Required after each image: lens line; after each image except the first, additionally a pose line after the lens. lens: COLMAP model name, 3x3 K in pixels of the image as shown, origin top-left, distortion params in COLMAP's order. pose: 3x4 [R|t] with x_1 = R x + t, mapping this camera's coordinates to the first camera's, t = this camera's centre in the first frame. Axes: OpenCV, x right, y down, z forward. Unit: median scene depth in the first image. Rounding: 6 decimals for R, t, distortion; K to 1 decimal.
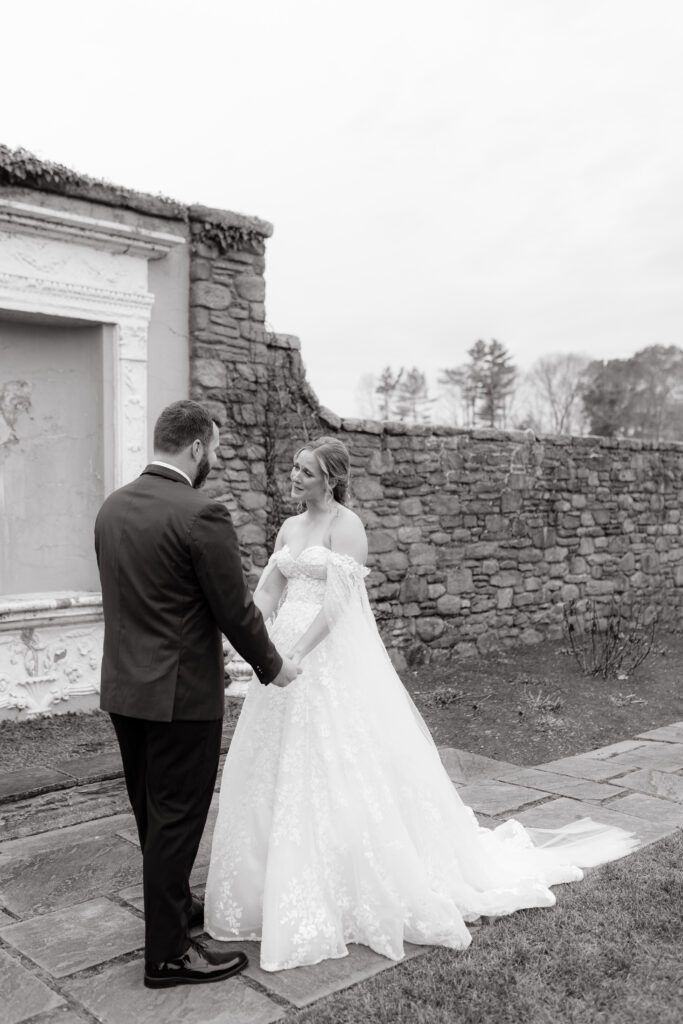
lens RADIAL K [[1008.5, 0, 341.5], [0, 1008.5, 523.5], [0, 0, 1]] dist [-0.000093, -0.014104]
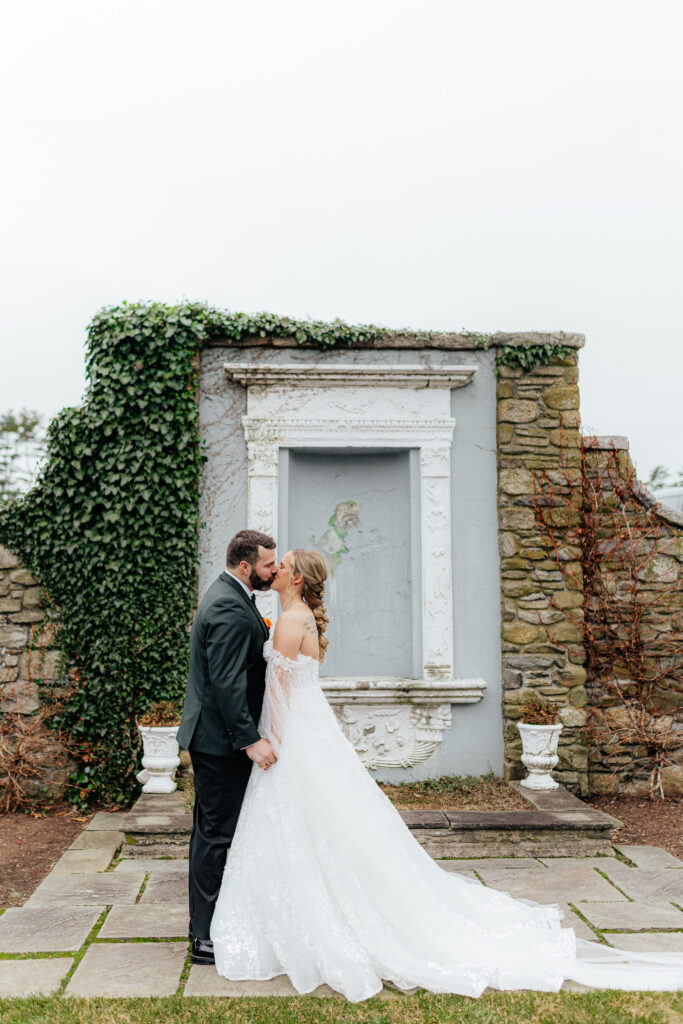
lens RADIAL K [[1008.5, 0, 341.5], [0, 1008.5, 523.5], [0, 0, 1]] dist [-0.000093, -0.014104]
pose [[0.739913, -0.047869, -0.670997, 0.457898], [-0.017164, 0.995797, -0.089966, -0.003621], [0.672483, 0.078084, 0.735982, 0.080576]]
